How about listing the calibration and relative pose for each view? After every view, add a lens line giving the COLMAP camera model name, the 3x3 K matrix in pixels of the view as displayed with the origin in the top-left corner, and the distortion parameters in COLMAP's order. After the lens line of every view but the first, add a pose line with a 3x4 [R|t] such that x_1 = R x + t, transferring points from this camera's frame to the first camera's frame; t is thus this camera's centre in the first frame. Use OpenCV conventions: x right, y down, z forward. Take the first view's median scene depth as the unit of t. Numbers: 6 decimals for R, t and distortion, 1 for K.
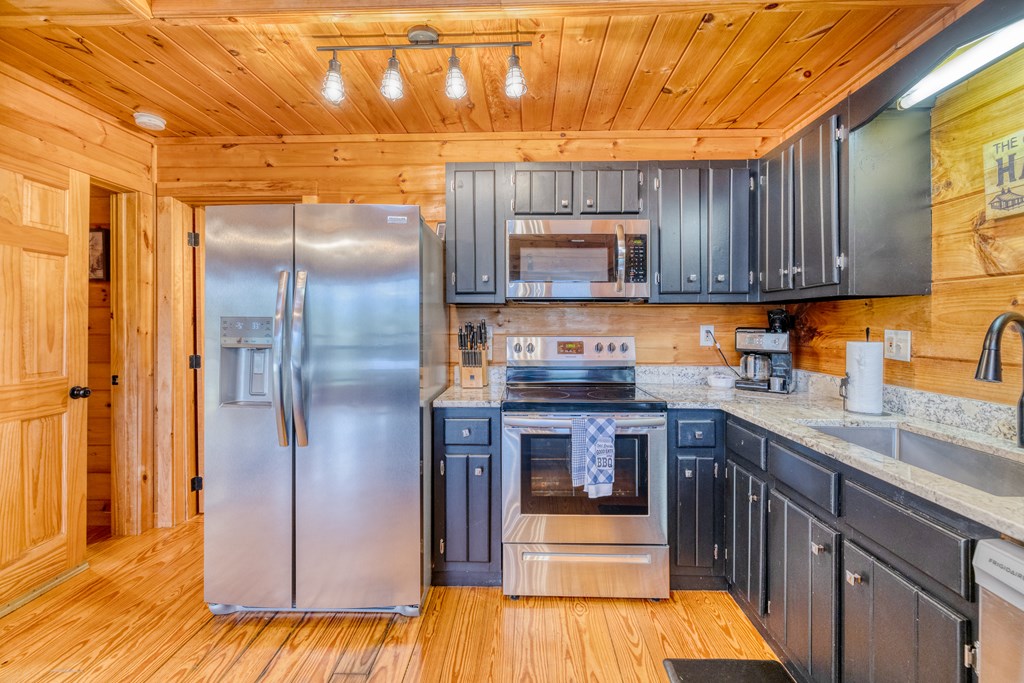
lens RADIAL K [[445.3, 0, 522.5], [0, 445.3, 327.8], [0, 0, 1]] dist [0.001128, 0.000187]
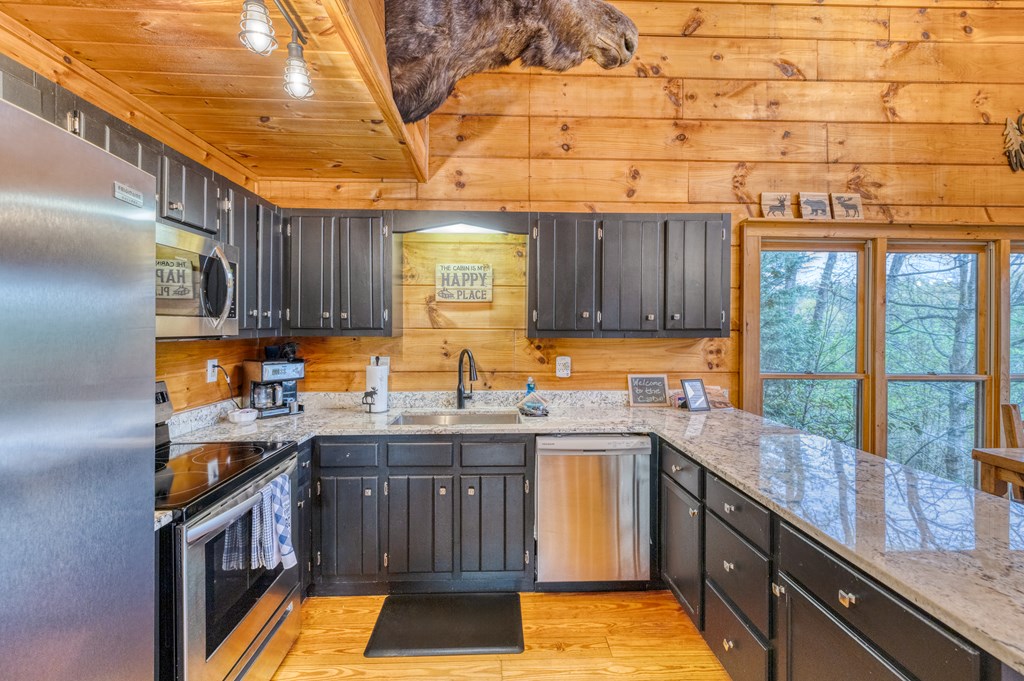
lens RADIAL K [[445.3, 0, 514.1], [0, 445.3, 329.8], [0, 0, 1]] dist [0.001128, 0.000187]
pose [[-0.072682, -0.004450, 0.997345, -0.854660], [0.007871, 0.999956, 0.005036, -0.102746], [-0.997324, 0.008216, -0.072643, 0.686536]]
